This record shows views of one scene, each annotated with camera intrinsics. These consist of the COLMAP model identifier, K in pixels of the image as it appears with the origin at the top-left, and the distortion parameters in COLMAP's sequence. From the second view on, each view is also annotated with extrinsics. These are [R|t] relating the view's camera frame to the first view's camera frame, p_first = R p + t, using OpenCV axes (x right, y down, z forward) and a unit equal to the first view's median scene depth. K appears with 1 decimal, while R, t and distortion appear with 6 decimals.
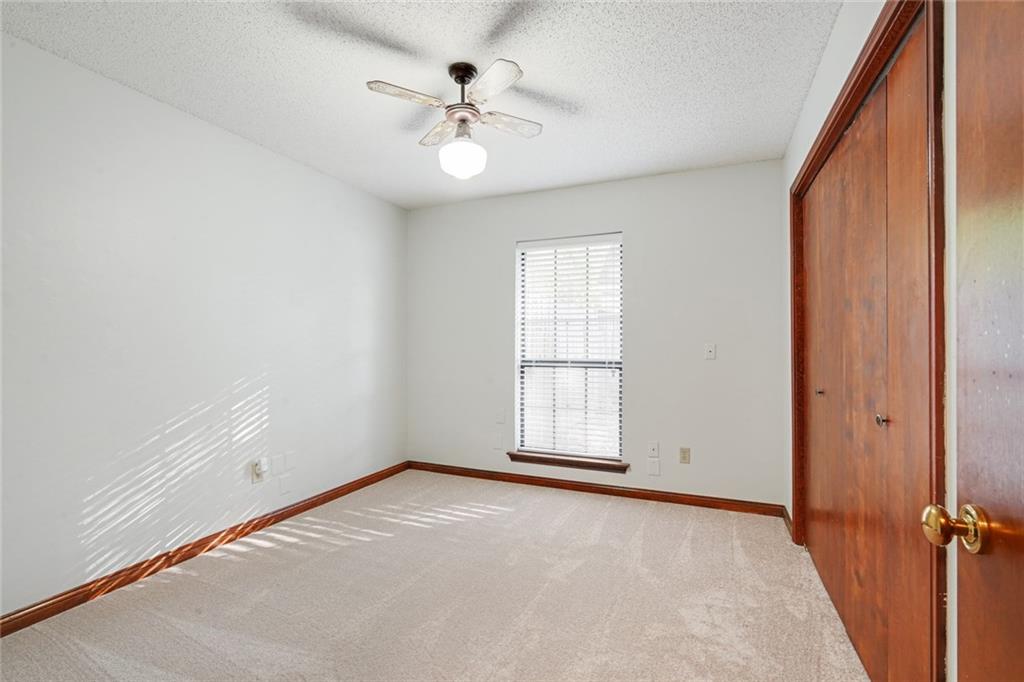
lens RADIAL K [[460.4, 0, 512.0], [0, 460.4, 341.0], [0, 0, 1]] dist [0.000668, 0.000100]
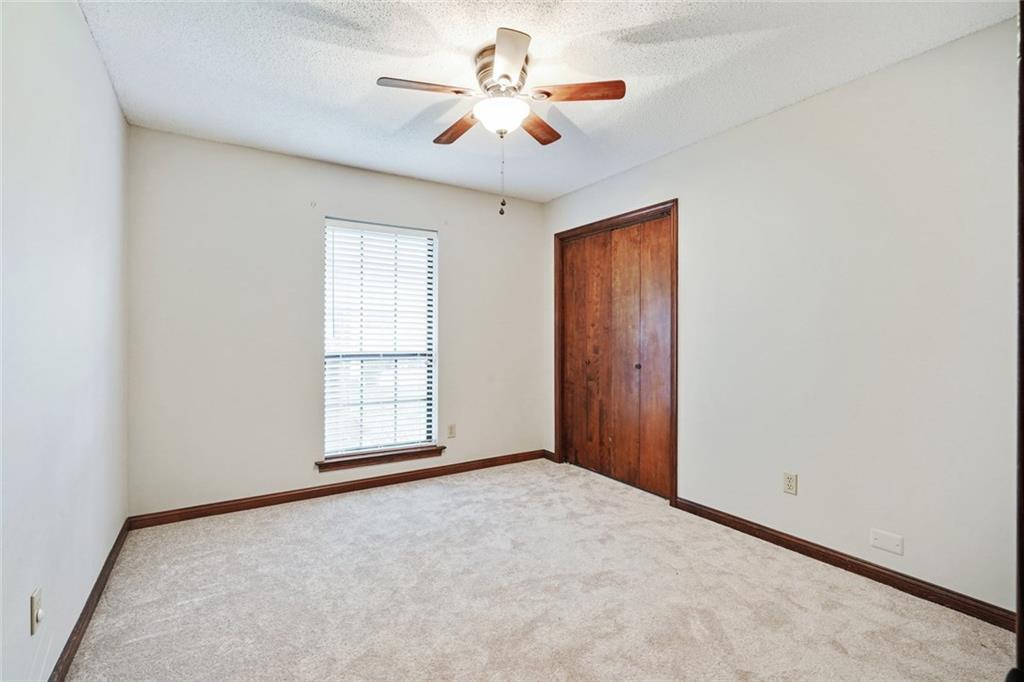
lens RADIAL K [[460.4, 0, 512.0], [0, 460.4, 341.0], [0, 0, 1]] dist [0.000668, 0.000100]
pose [[0.560387, -0.006558, 0.828205, -0.518491], [-0.007117, 0.999894, 0.012733, 0.001785], [-0.828200, -0.013030, 0.560281, 0.225289]]
